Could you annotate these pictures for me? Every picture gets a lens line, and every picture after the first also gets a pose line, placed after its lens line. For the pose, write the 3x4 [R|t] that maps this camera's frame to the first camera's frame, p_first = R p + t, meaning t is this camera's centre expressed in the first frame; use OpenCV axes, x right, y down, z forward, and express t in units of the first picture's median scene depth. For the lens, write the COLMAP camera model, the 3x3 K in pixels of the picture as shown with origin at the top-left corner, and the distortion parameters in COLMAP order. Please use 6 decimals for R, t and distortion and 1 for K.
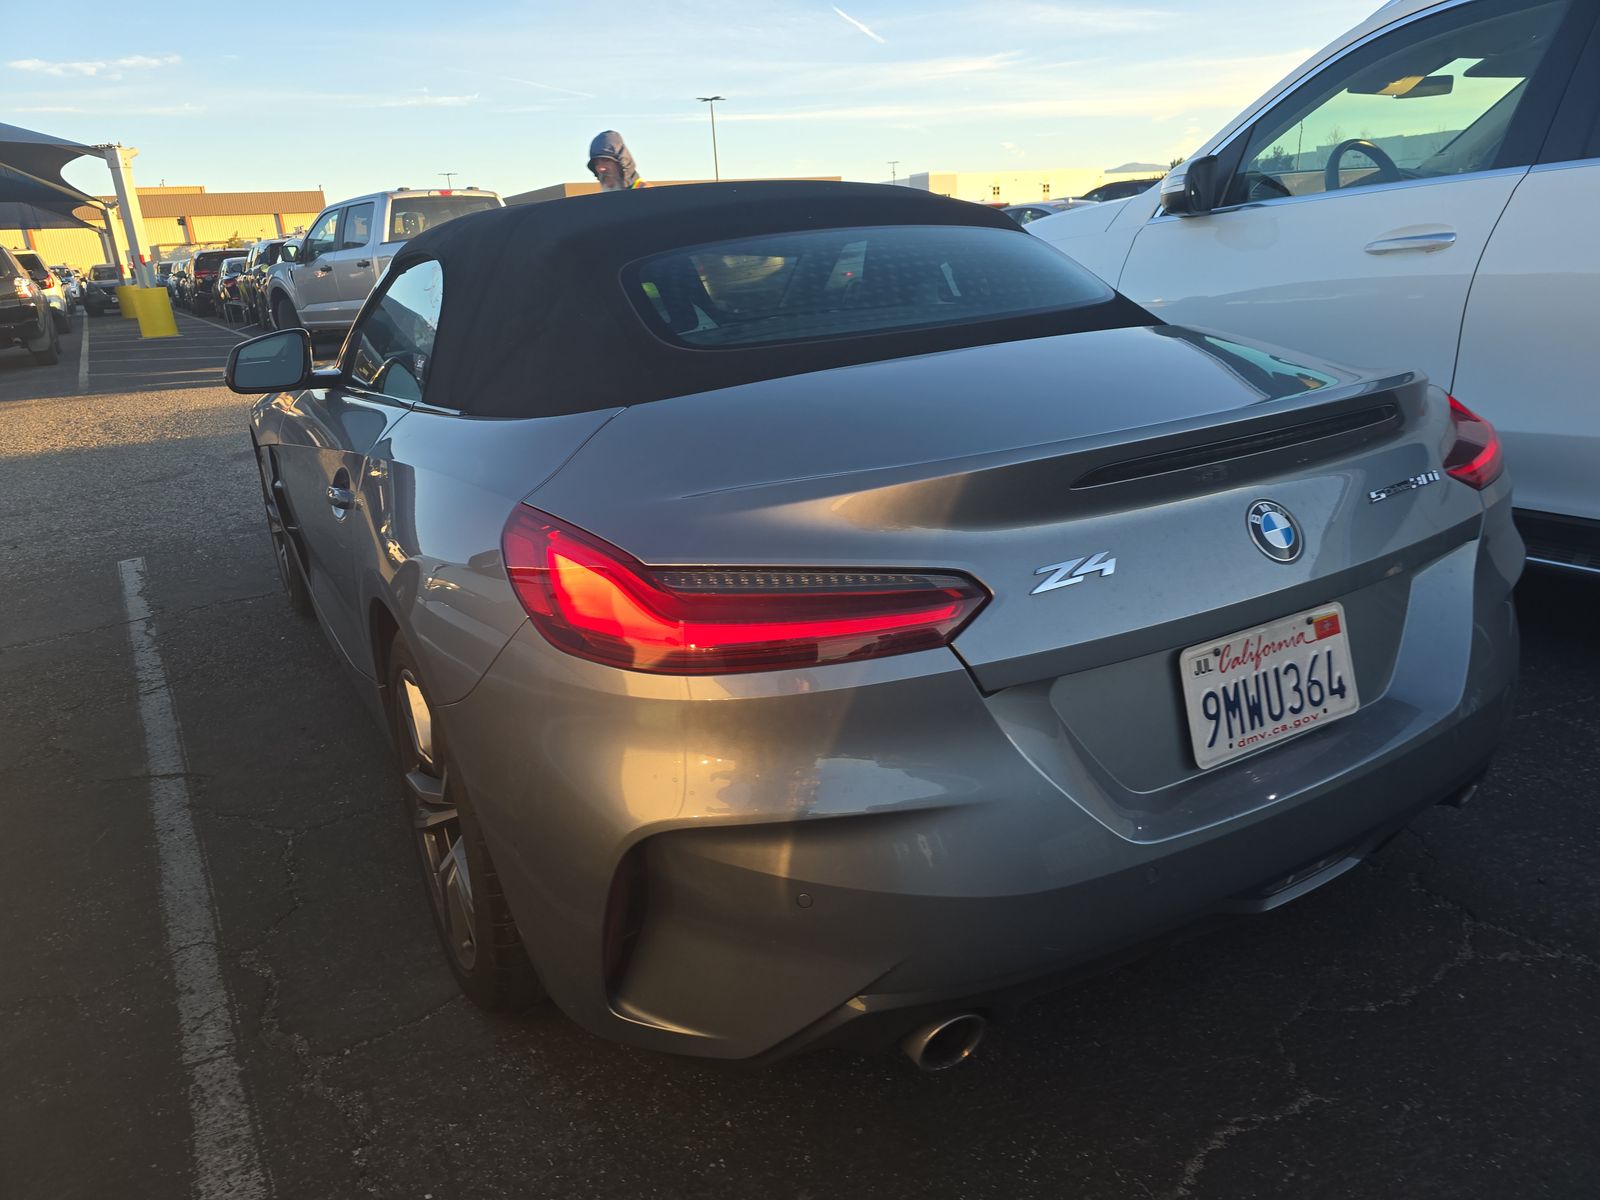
lens RADIAL K [[1049.2, 0, 800.0], [0, 1049.2, 600.0], [0, 0, 1]] dist [0.043935, -0.038800]
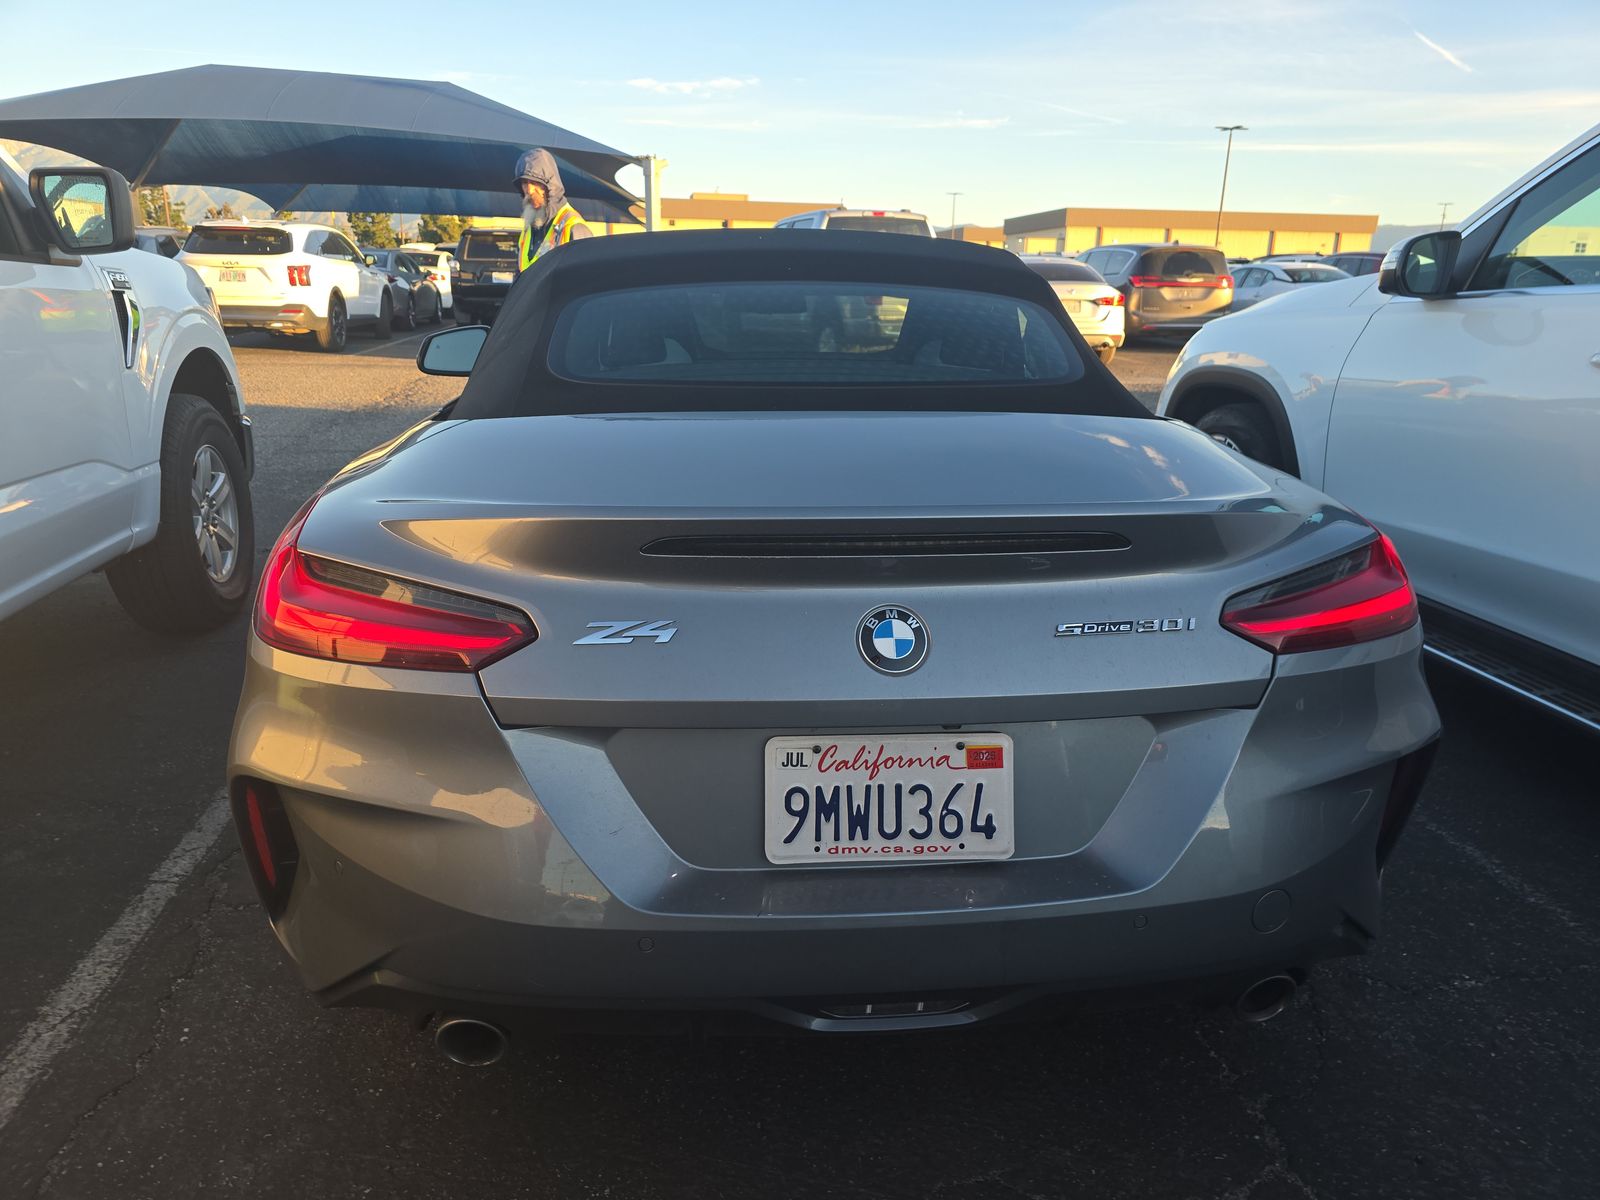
lens RADIAL K [[1043.5, 0, 800.0], [0, 1043.5, 600.0], [0, 0, 1]] dist [0.070541, -0.069702]
pose [[0.909863, 0.194569, -0.366459, 0.666628], [-0.201766, 0.979250, 0.018973, -0.094761], [0.362547, 0.056676, 0.930241, 0.087662]]
